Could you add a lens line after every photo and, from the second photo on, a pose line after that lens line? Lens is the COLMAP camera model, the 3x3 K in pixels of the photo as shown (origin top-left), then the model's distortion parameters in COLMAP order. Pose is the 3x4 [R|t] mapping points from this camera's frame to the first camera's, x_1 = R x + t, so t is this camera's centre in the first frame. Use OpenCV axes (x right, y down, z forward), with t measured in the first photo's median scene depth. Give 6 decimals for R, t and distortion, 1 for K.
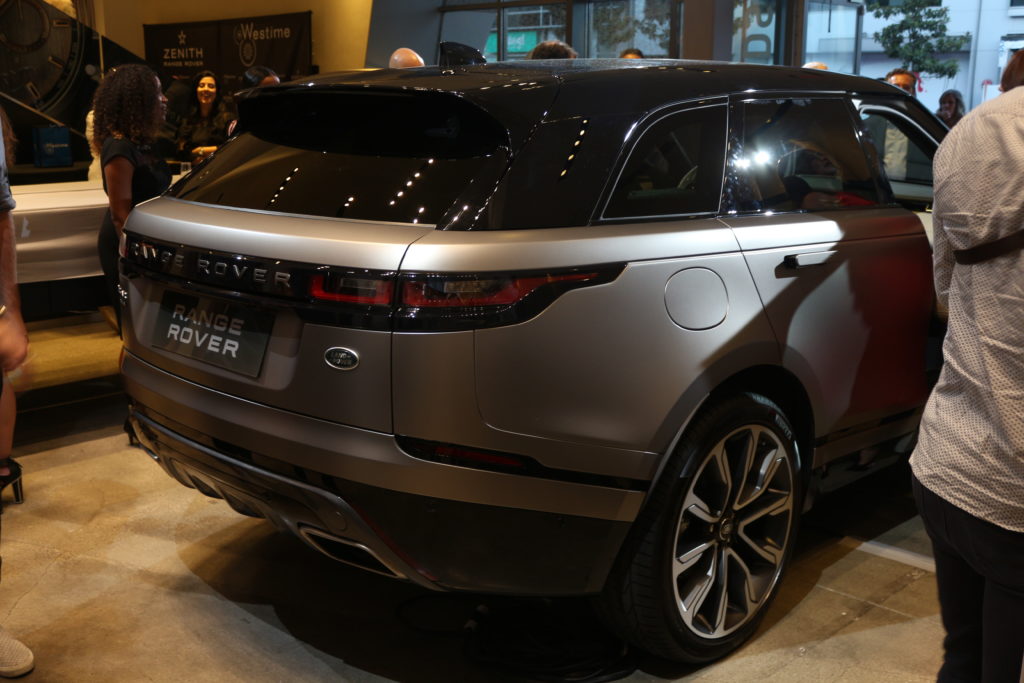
lens RADIAL K [[1099.3, 0, 514.5], [0, 1099.3, 342.1], [0, 0, 1]] dist [-0.066678, 0.000000]
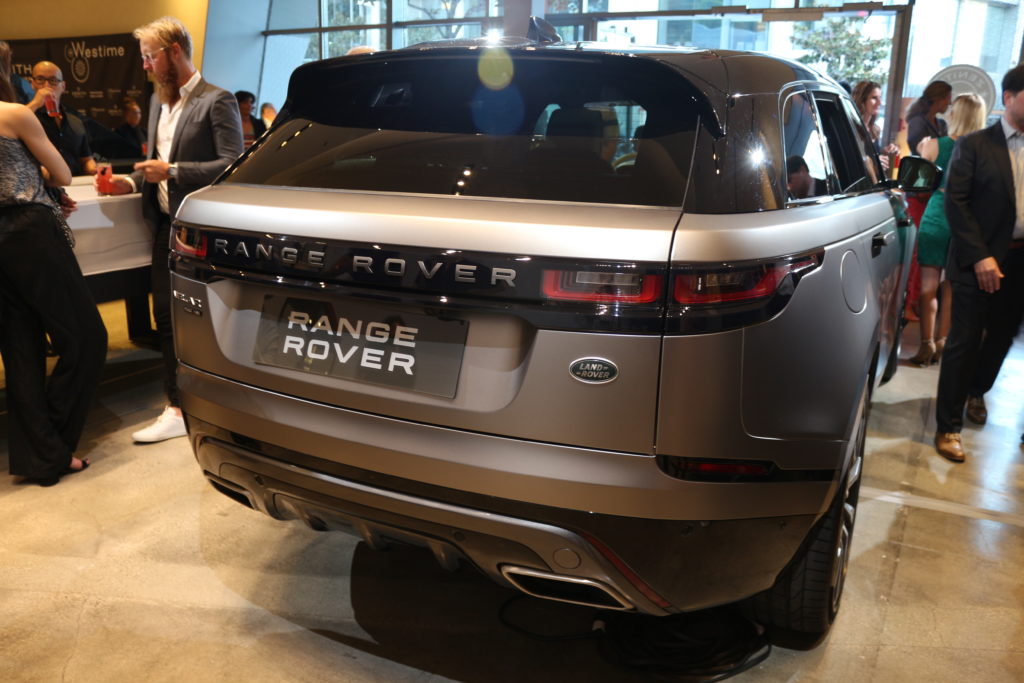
lens RADIAL K [[857.3, 0, 515.5], [0, 857.3, 343.6], [0, 0, 1]] dist [-0.162911, 0.137221]
pose [[0.956320, -0.060041, 0.286089, -0.336993], [0.049143, 0.997772, 0.045126, -0.031680], [-0.288161, -0.029096, 0.957140, 0.341195]]
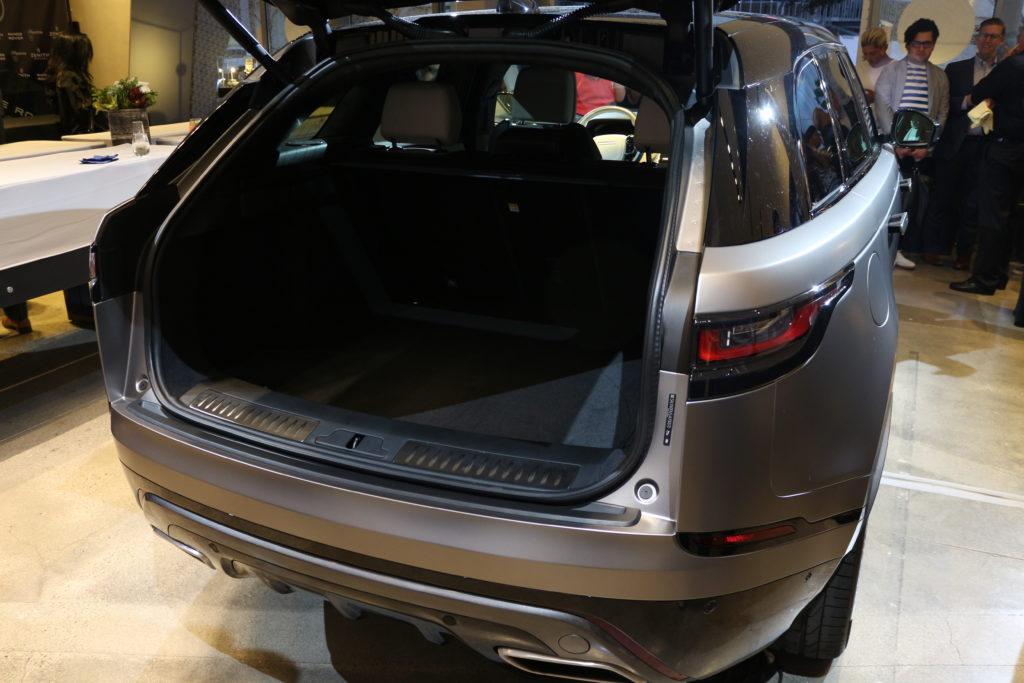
lens RADIAL K [[857.3, 0, 516.4], [0, 857.3, 345.5], [0, 0, 1]] dist [-0.162911, 0.137221]
pose [[0.937901, -0.122462, 0.324568, -0.320403], [0.080538, 0.986921, 0.139644, -0.108268], [-0.337424, -0.104833, 0.935497, 0.442079]]
